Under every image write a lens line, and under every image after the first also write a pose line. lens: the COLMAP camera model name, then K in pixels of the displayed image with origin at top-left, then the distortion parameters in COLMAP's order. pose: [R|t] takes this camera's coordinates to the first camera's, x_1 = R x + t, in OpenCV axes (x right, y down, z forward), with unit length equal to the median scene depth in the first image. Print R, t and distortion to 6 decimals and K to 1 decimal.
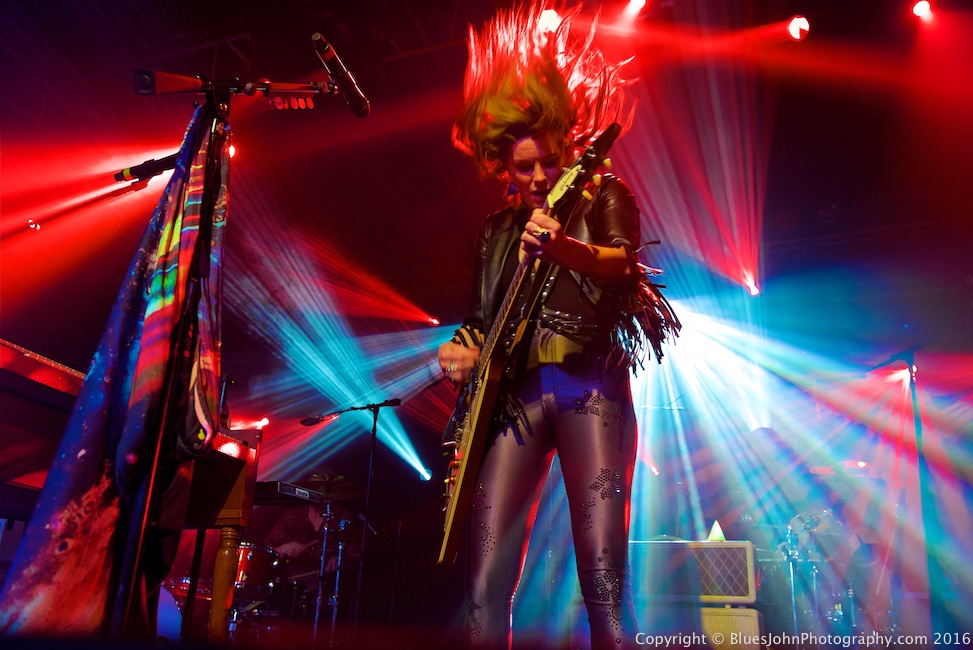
lens RADIAL K [[854.0, 0, 488.2], [0, 854.0, 326.1], [0, 0, 1]] dist [0.008133, 0.006131]
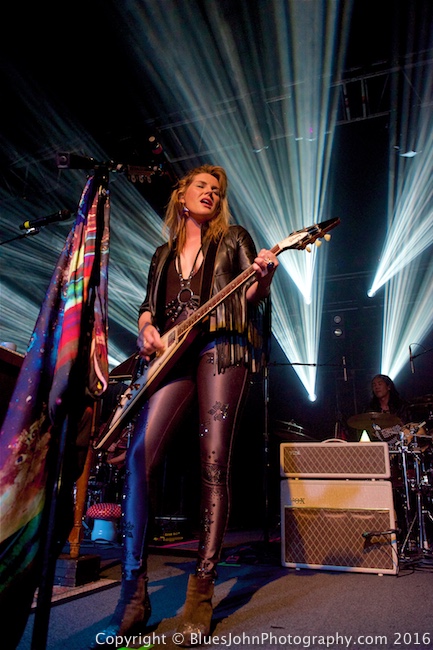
lens RADIAL K [[482.5, 0, 216.9], [0, 482.5, 321.3], [0, 0, 1]] dist [-0.023184, -0.009101]
pose [[0.999861, -0.002829, 0.016449, -0.131302], [0.002715, 0.999972, 0.006987, 0.003398], [-0.016468, -0.006941, 0.999840, 0.113355]]
